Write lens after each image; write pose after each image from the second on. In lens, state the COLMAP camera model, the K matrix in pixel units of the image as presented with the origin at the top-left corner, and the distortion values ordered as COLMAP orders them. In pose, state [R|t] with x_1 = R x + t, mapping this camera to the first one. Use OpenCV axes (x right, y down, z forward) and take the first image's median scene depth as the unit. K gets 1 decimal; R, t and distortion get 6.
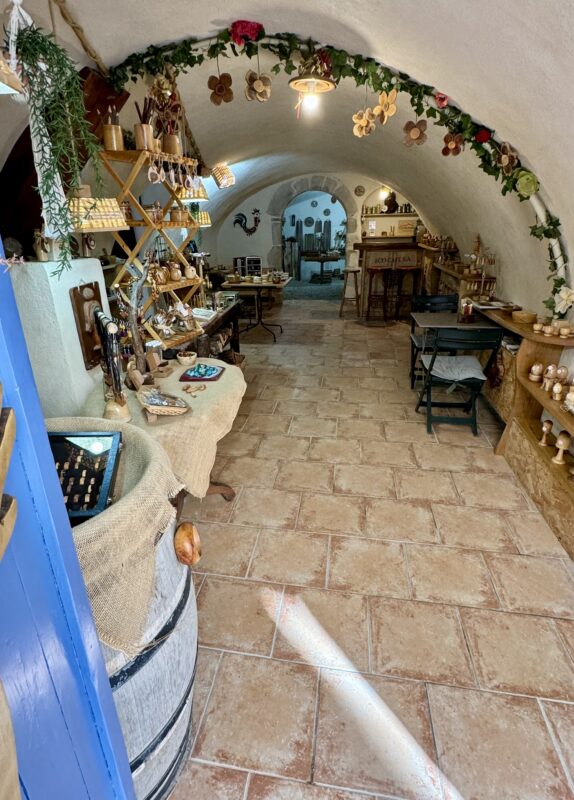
lens RADIAL K [[436.9, 0, 271.5], [0, 436.9, 397.3], [0, 0, 1]] dist [0.000514, -0.000801]
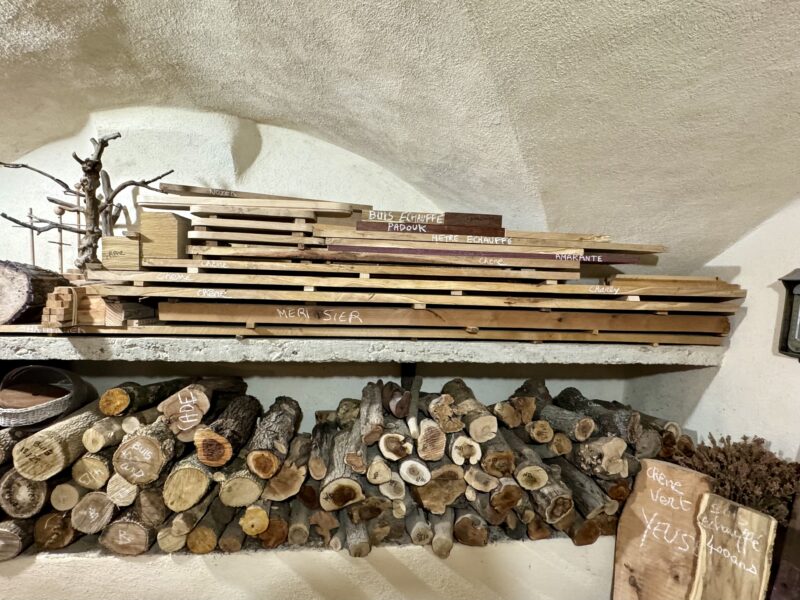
lens RADIAL K [[424.3, 0, 400.0], [0, 424.3, 300.0], [0, 0, 1]] dist [0.001814, 0.000703]
pose [[0.258515, 0.055911, -0.964388, 0.502959], [-0.380336, 0.923581, -0.048407, -1.417759], [0.887984, 0.379305, 0.260024, 3.425378]]
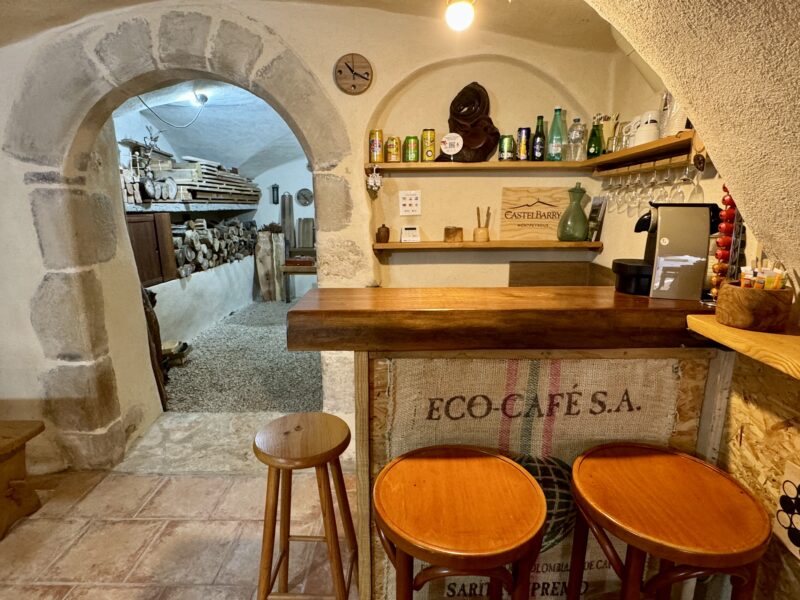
lens RADIAL K [[435.2, 0, 400.0], [0, 435.2, 300.0], [0, 0, 1]] dist [0.000163, 0.000356]
pose [[0.987092, -0.019674, 0.158939, 0.445014], [0.044633, 0.986902, -0.155026, -0.722773], [-0.153807, 0.160119, 0.975041, 1.841024]]
